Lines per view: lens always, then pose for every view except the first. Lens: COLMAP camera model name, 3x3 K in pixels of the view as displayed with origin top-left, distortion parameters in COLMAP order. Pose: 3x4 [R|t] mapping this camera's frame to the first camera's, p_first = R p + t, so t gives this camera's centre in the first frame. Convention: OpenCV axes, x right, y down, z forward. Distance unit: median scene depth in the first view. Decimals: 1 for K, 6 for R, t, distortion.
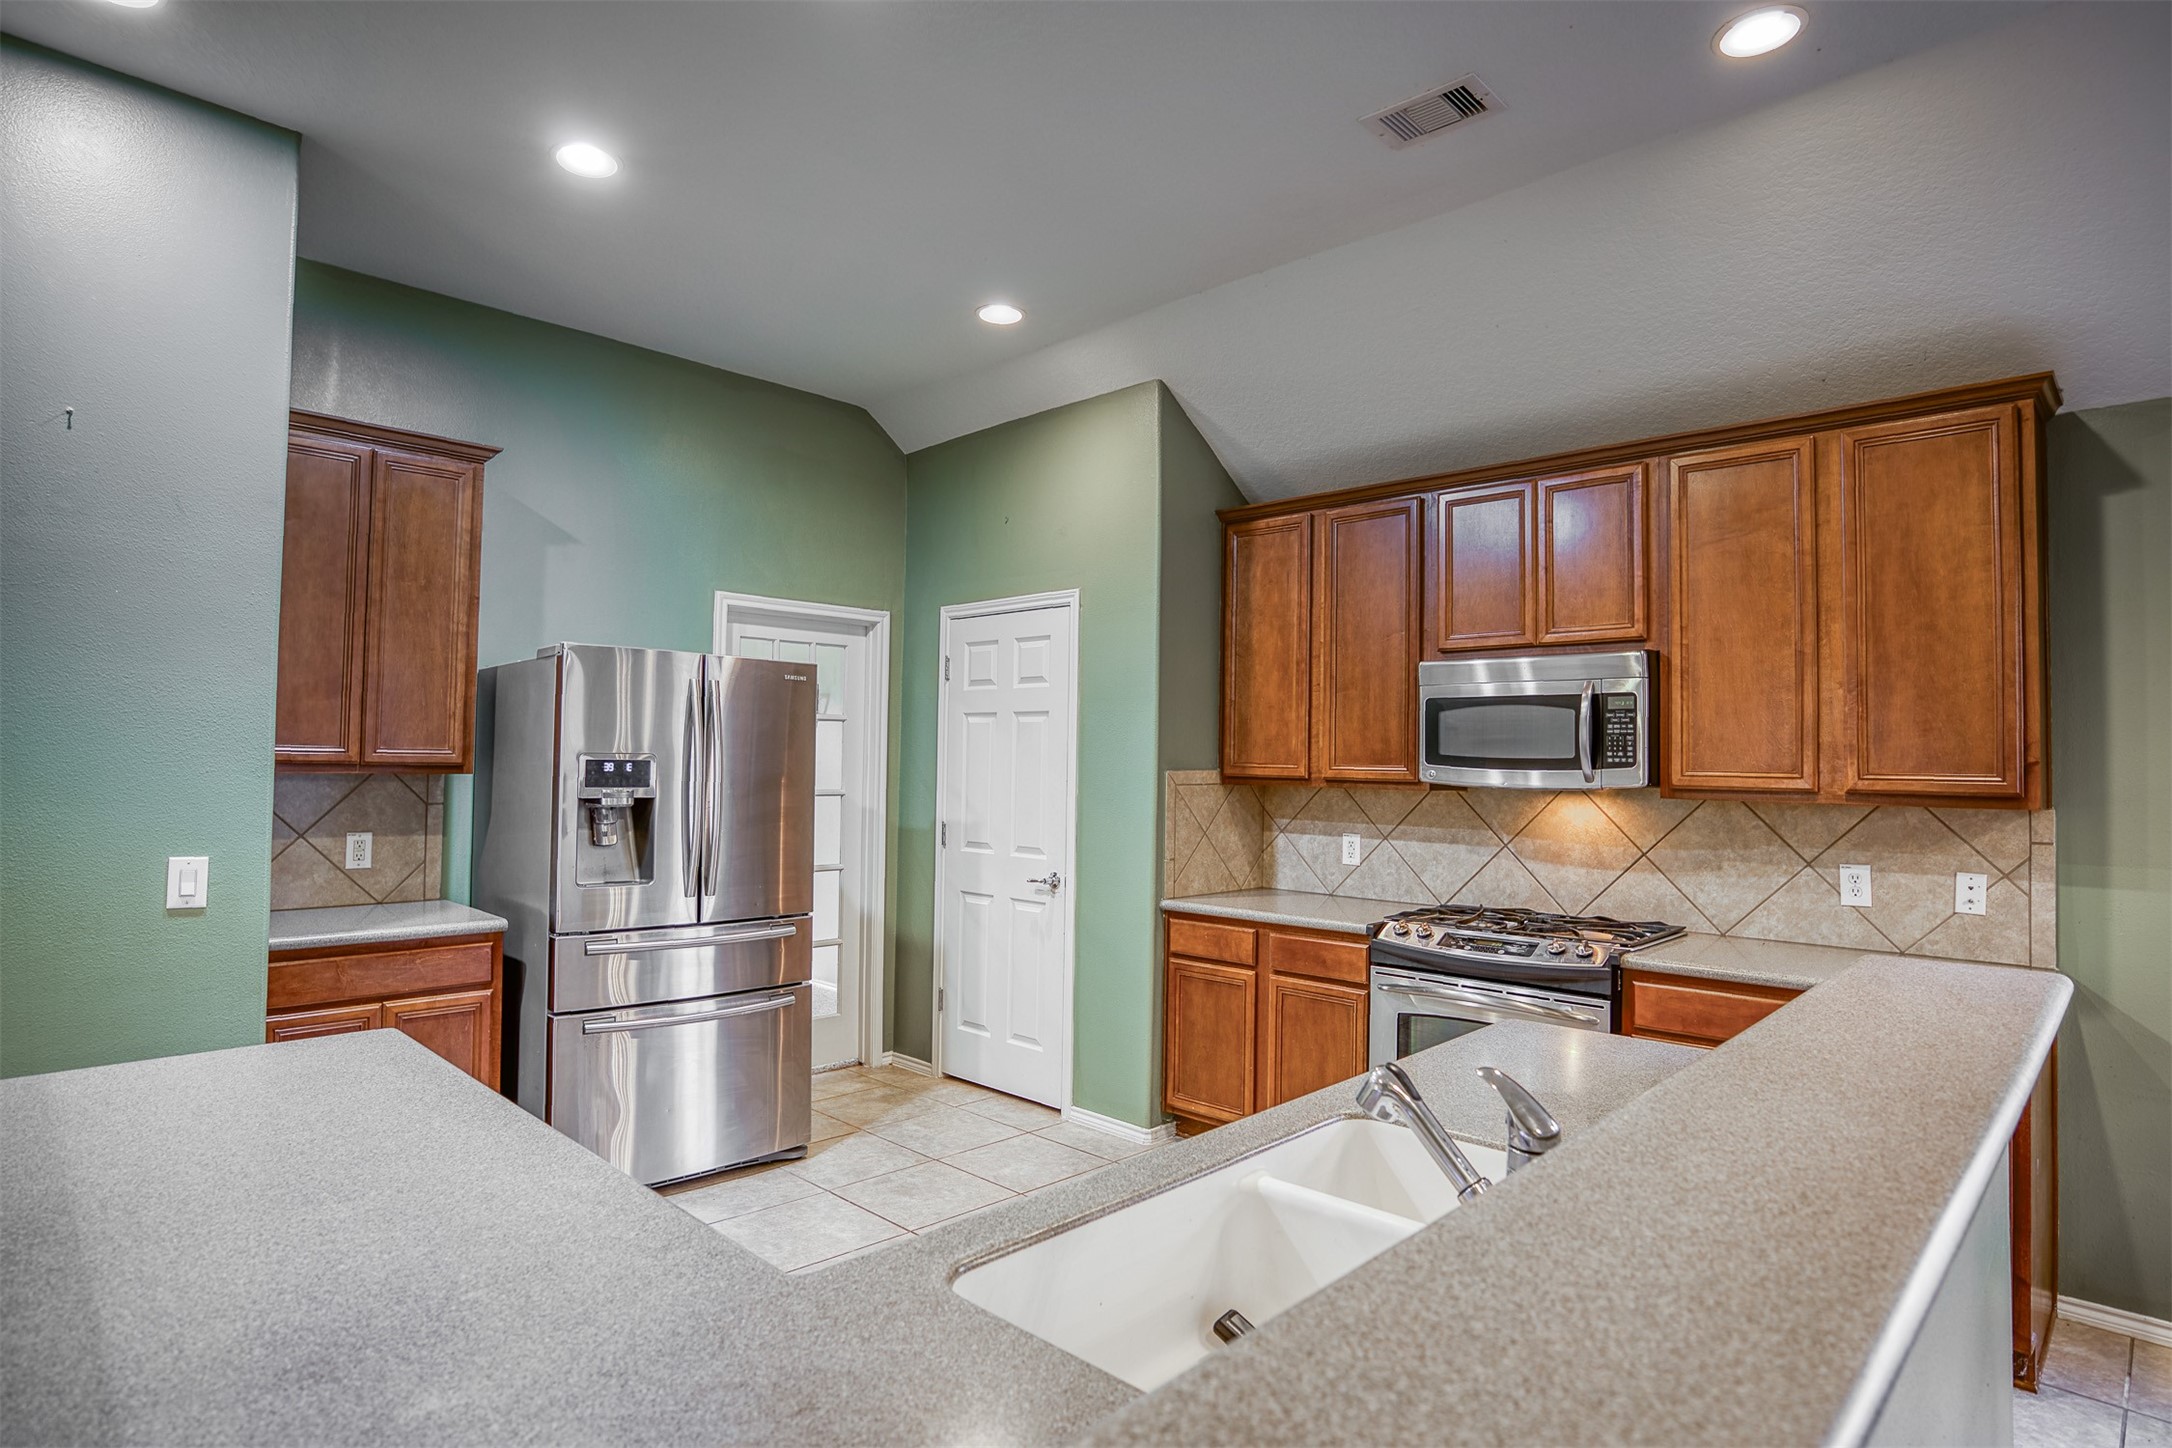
lens RADIAL K [[1149.5, 0, 1085.4], [0, 1149.5, 722.1], [0, 0, 1]] dist [-0.047195, 0.015905]
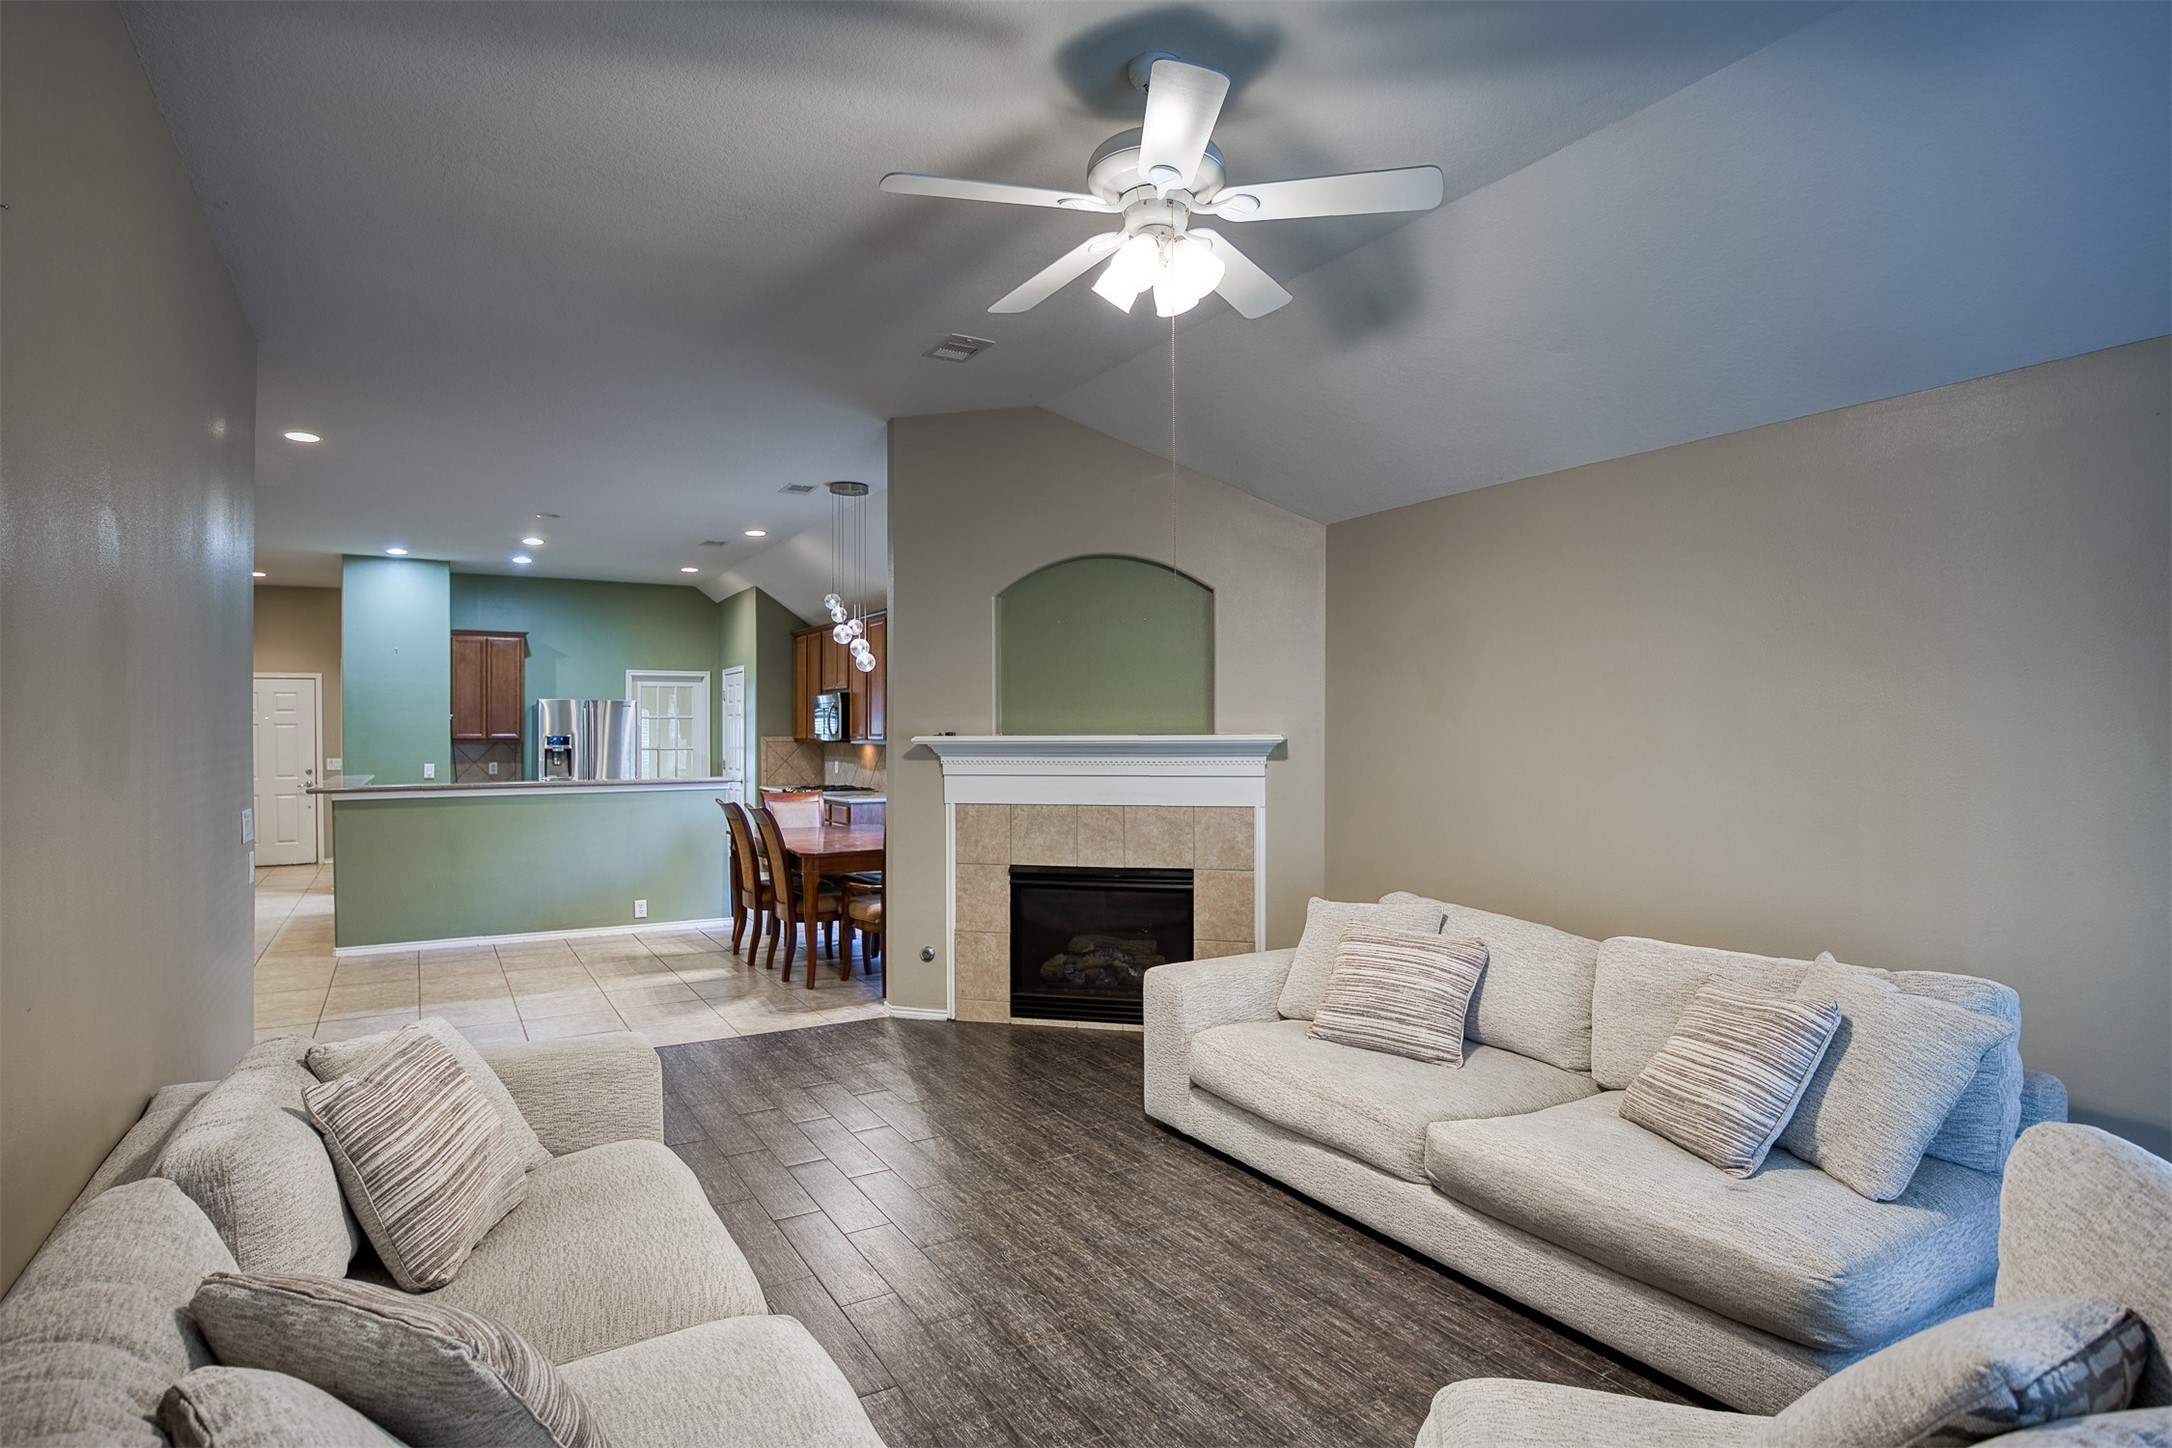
lens RADIAL K [[1149.5, 0, 1091.6], [0, 1149.5, 725.1], [0, 0, 1]] dist [-0.047195, 0.015905]
pose [[0.966084, -0.020233, -0.257434, 1.687962], [0.027397, 0.999330, 0.024273, -0.030891], [0.256770, -0.030503, 0.965991, -1.516462]]
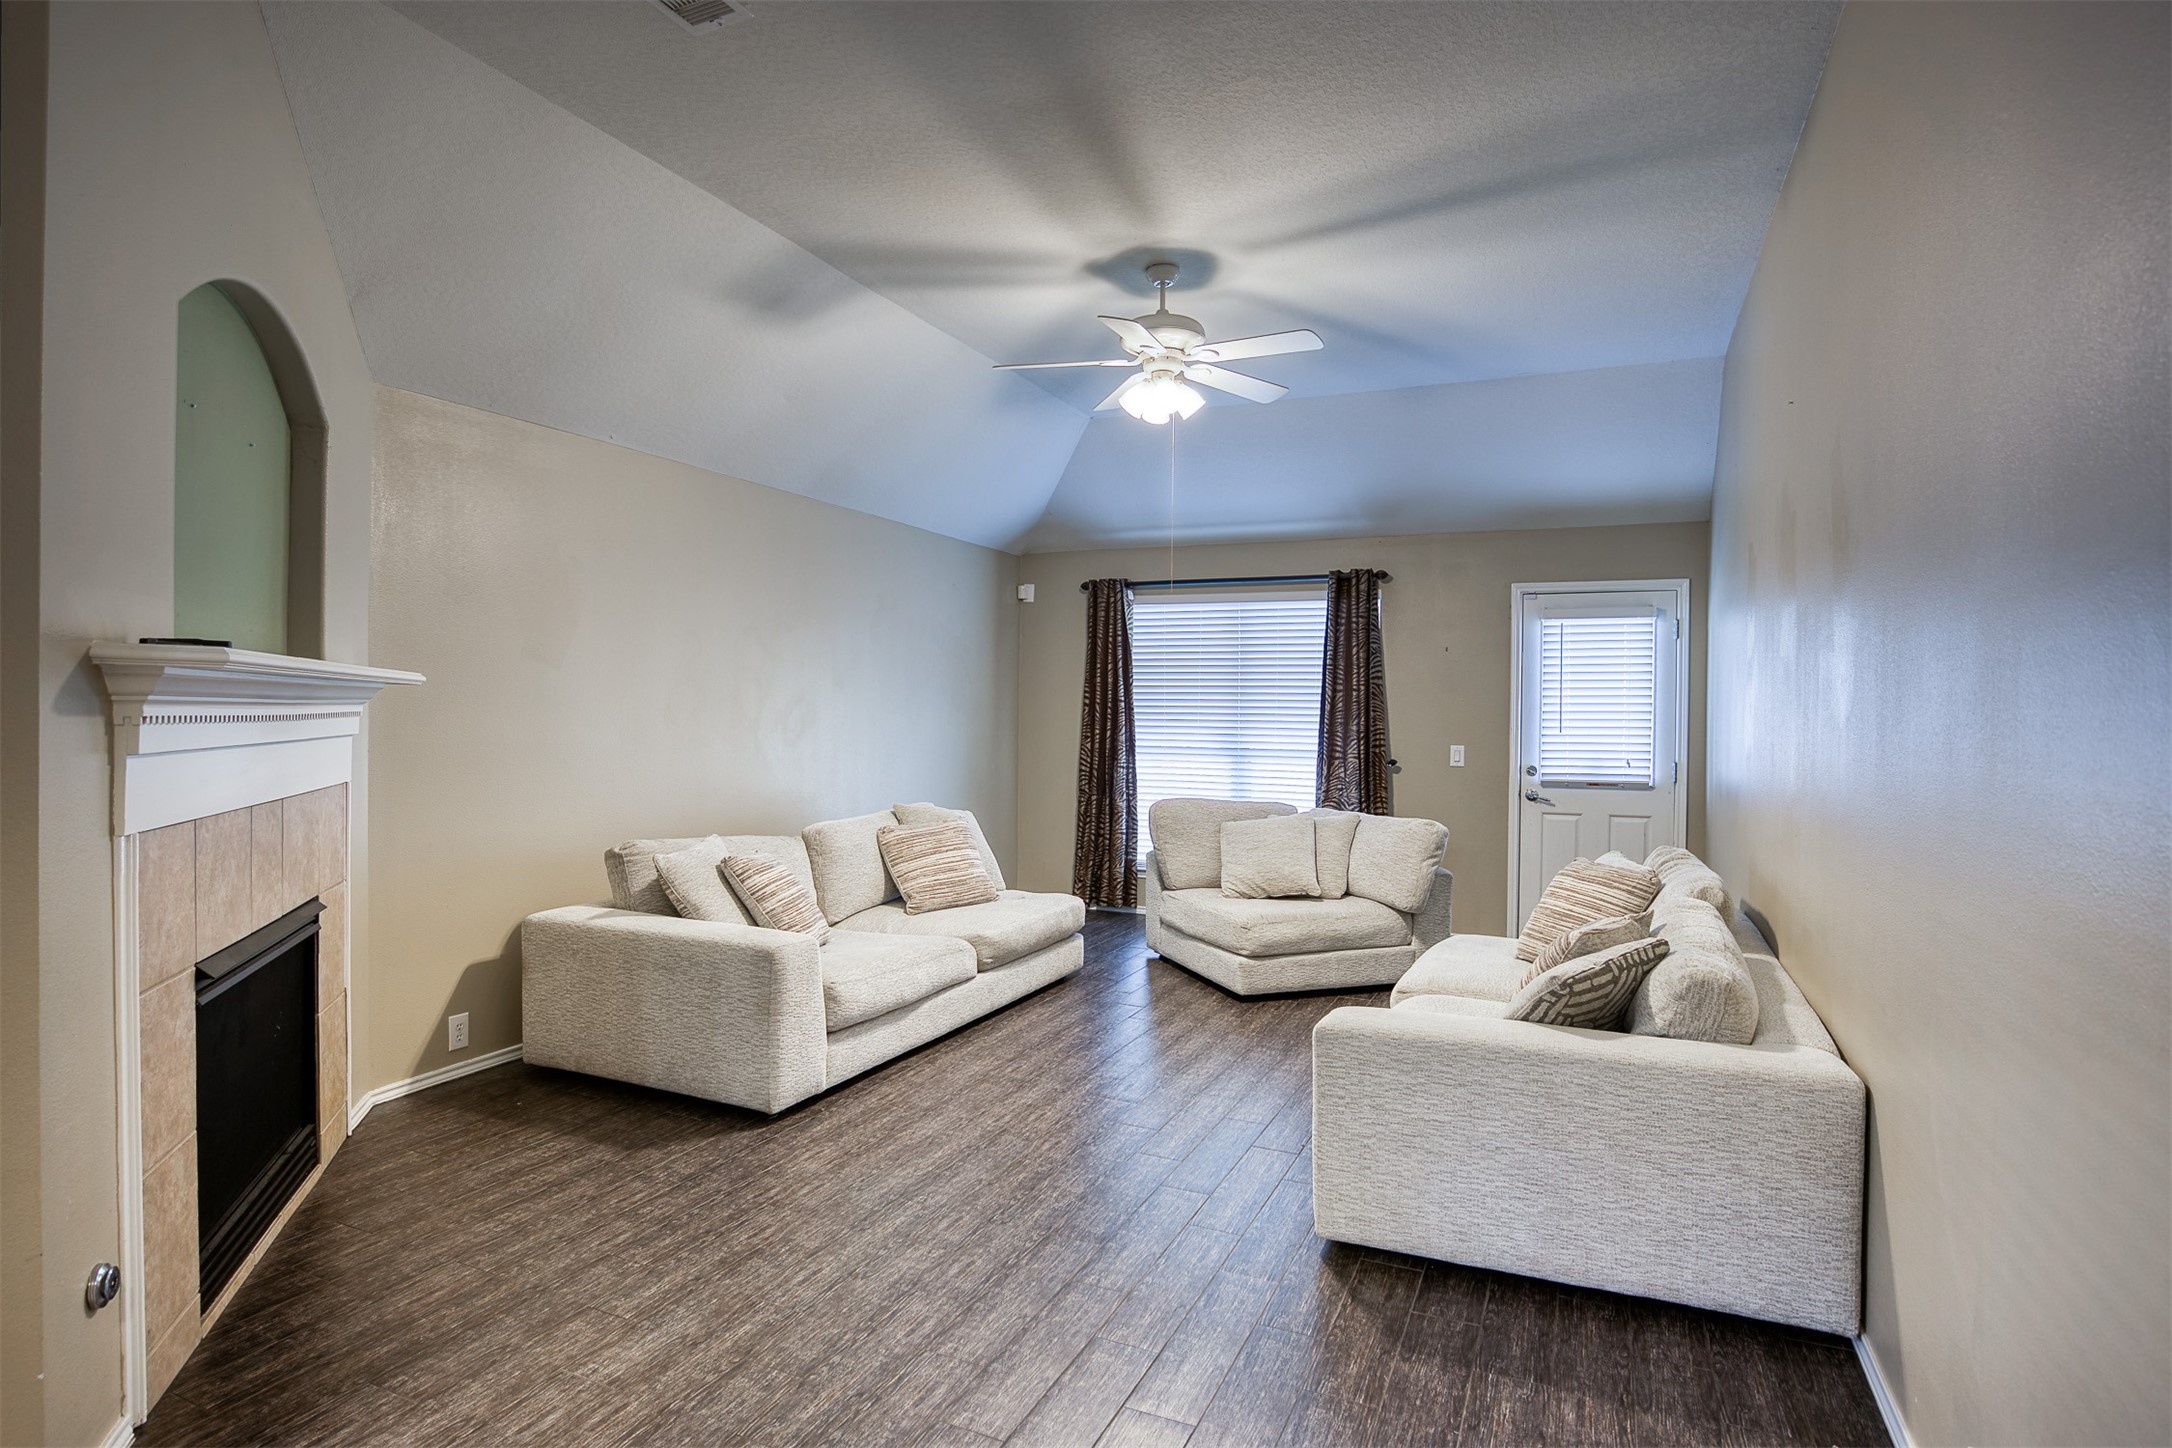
lens RADIAL K [[1149.5, 0, 1091.0], [0, 1149.5, 718.4], [0, 0, 1]] dist [-0.047195, 0.015905]
pose [[-0.339411, -0.024151, 0.940328, 0.439645], [-0.049238, 0.998756, 0.007879, 0.020660], [-0.939348, -0.043626, -0.340178, -0.334114]]
